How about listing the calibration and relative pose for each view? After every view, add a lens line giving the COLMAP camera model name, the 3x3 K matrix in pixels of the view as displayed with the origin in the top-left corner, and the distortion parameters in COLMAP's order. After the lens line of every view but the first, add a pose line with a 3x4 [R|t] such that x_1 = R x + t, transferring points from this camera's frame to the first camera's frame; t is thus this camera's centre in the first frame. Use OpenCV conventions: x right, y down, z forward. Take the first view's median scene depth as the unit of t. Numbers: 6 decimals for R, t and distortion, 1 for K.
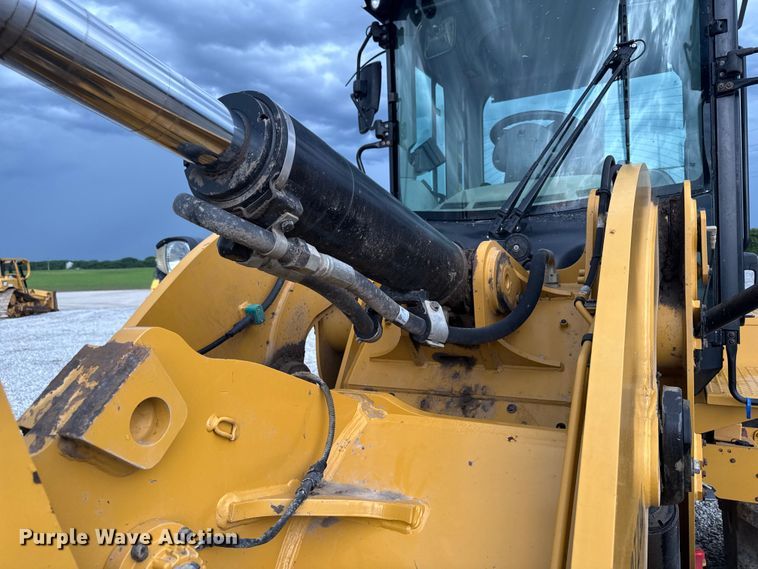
lens RADIAL K [[540.0, 0, 380.0], [0, 540.0, 282.8], [0, 0, 1]] dist [0.030304, -0.036915]
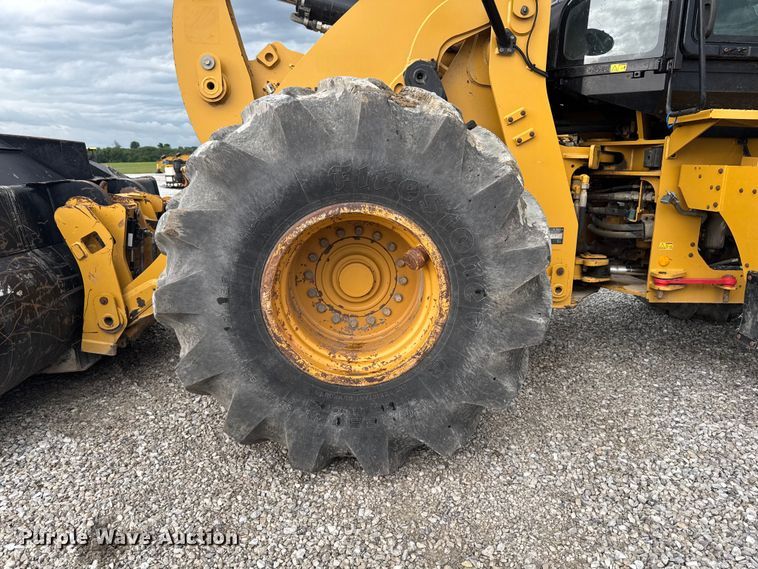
lens RADIAL K [[540.0, 0, 380.0], [0, 540.0, 282.8], [0, 0, 1]] dist [0.030304, -0.036915]
pose [[0.512098, 0.212503, -0.832225, 1.185512], [-0.035917, 0.973363, 0.226440, 0.272112], [0.858176, -0.086068, 0.506089, -0.231309]]
